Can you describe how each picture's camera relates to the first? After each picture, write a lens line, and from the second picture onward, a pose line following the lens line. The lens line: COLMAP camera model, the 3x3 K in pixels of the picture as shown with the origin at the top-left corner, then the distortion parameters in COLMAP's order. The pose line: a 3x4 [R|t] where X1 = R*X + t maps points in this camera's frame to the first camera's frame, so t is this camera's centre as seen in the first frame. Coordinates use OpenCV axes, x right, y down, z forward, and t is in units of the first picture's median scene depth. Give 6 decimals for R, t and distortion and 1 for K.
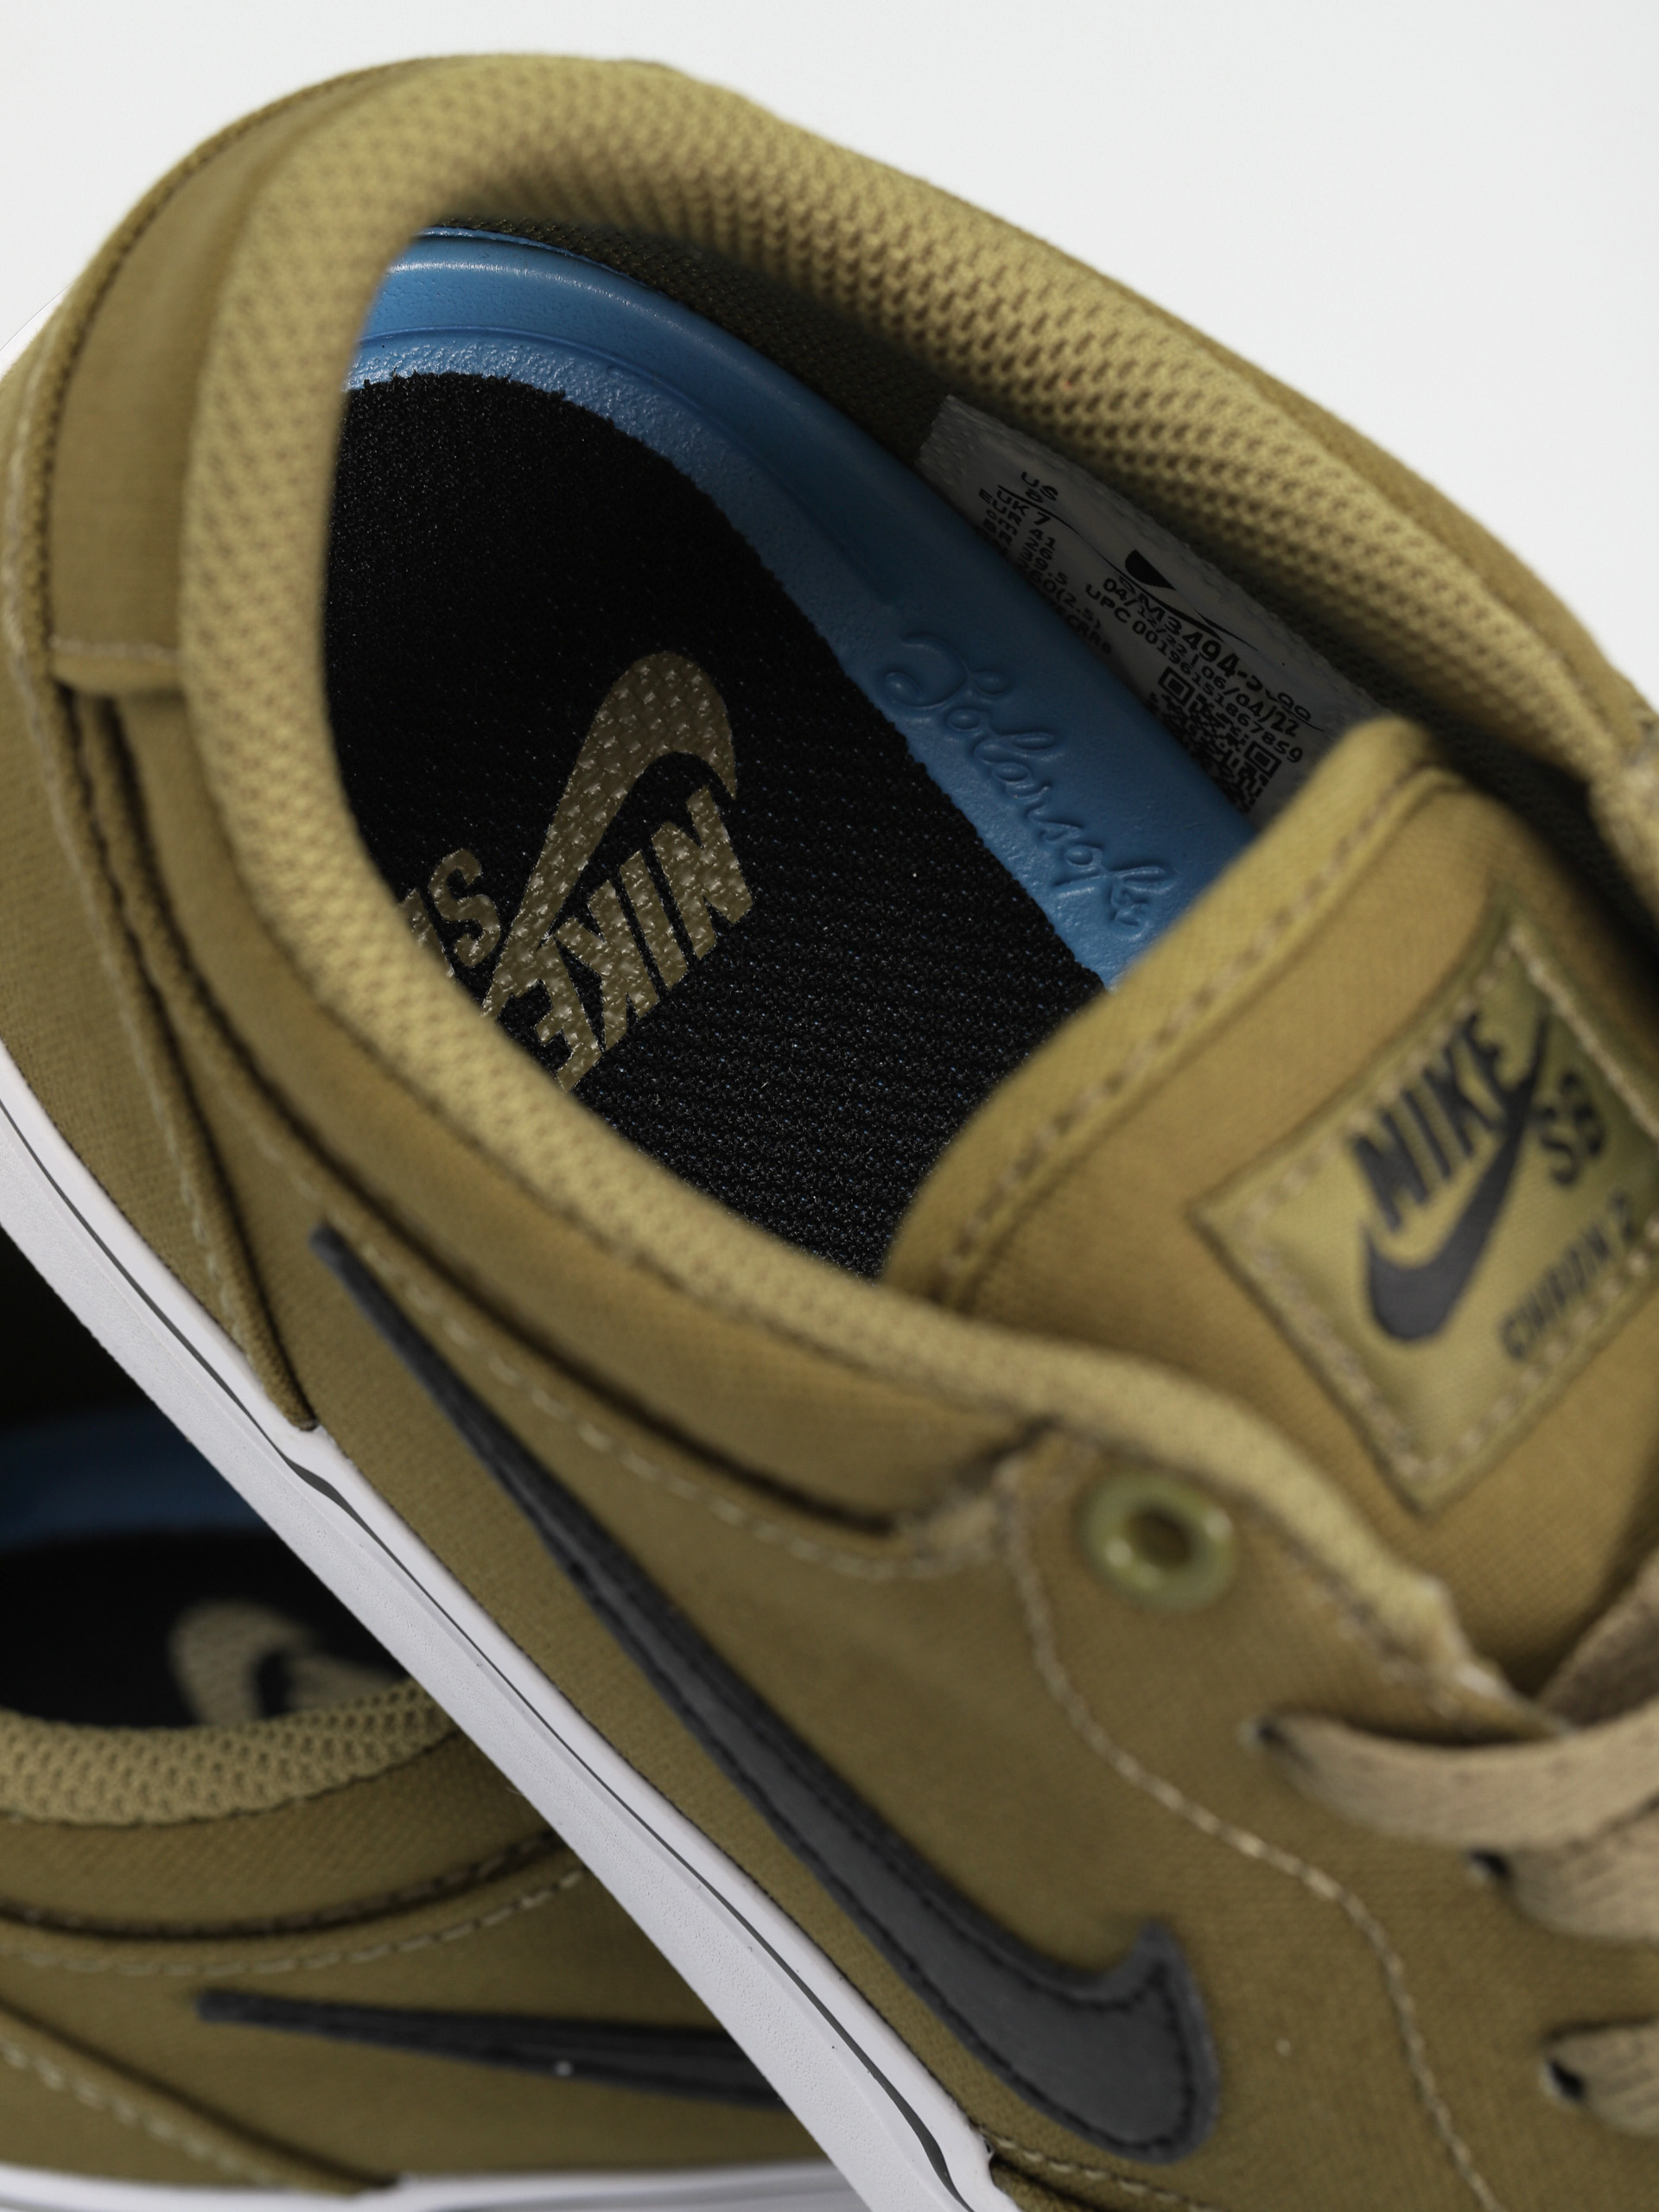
lens RADIAL K [[8966.9, 0, 829.5], [0, 8966.9, 1106.0], [0, 0, 1]] dist [0.858986, 0.029187]
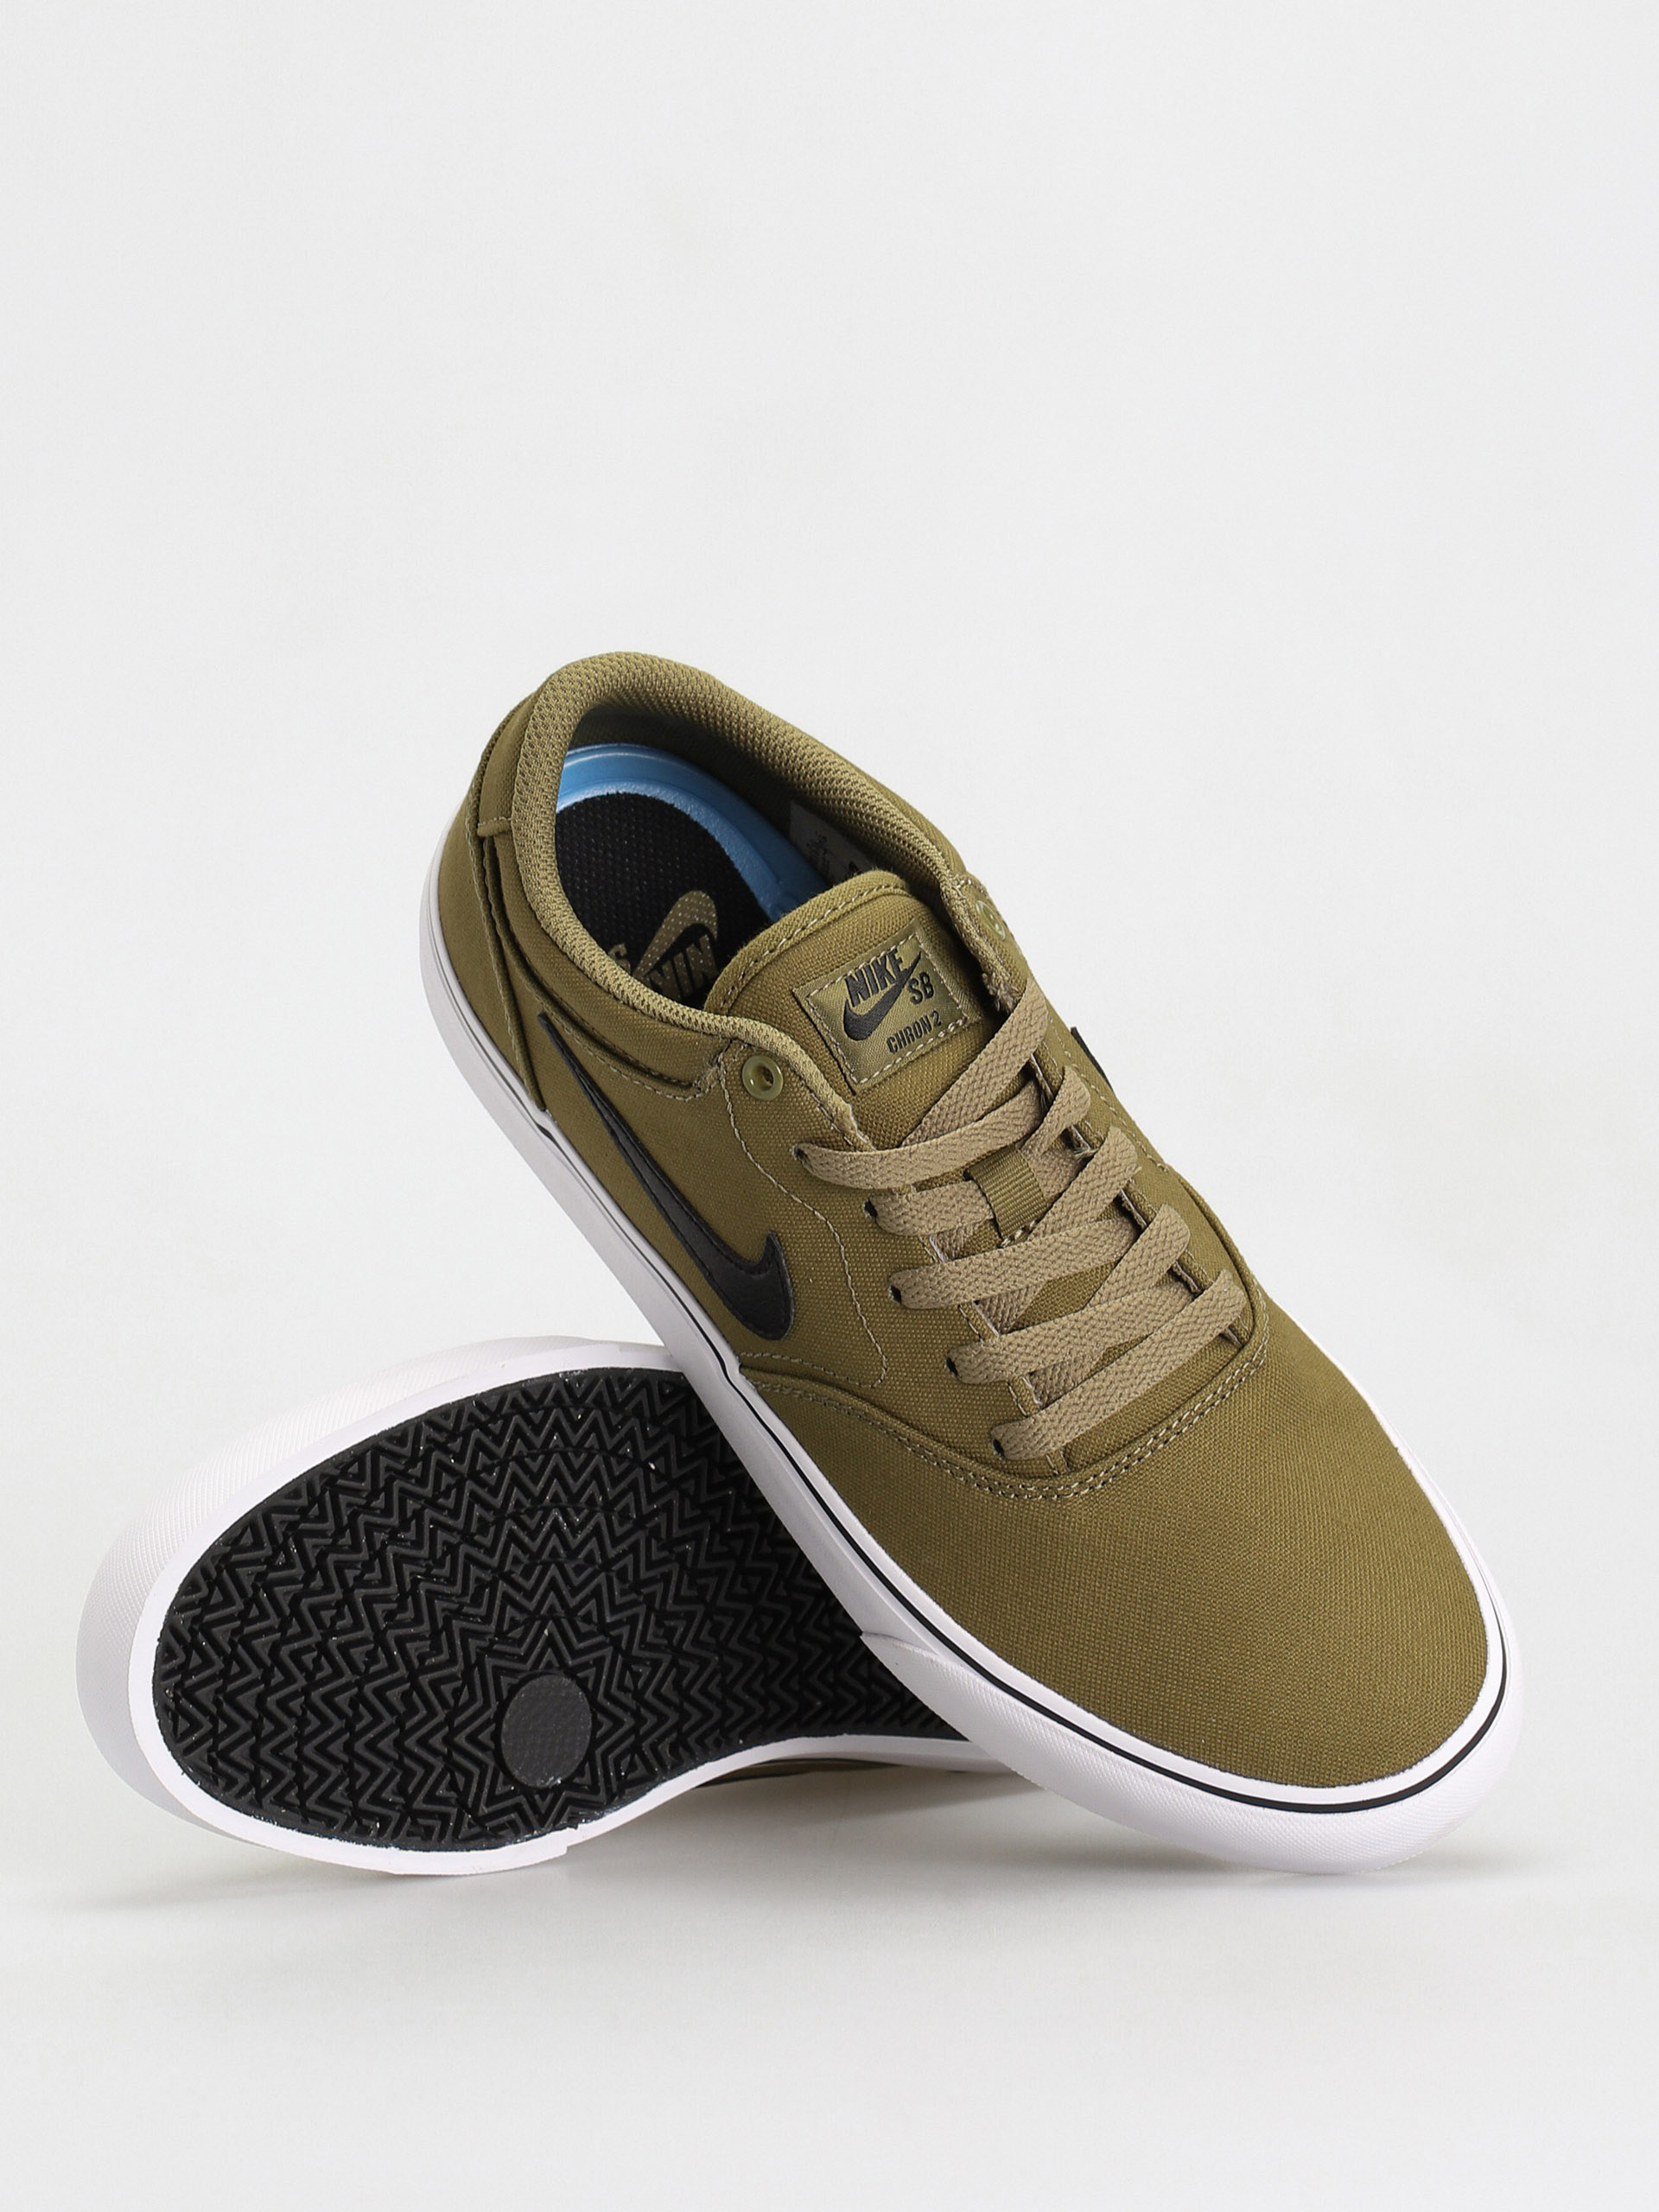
lens RADIAL K [[8966.9, 0, 829.5], [0, 8966.9, 1106.0], [0, 0, 1]] dist [0.858986, 0.029187]
pose [[0.984541, 0.071842, -0.159740, 0.555326], [-0.108986, 0.965226, -0.237615, 0.792760], [0.137115, 0.251351, 0.958135, -2.009593]]
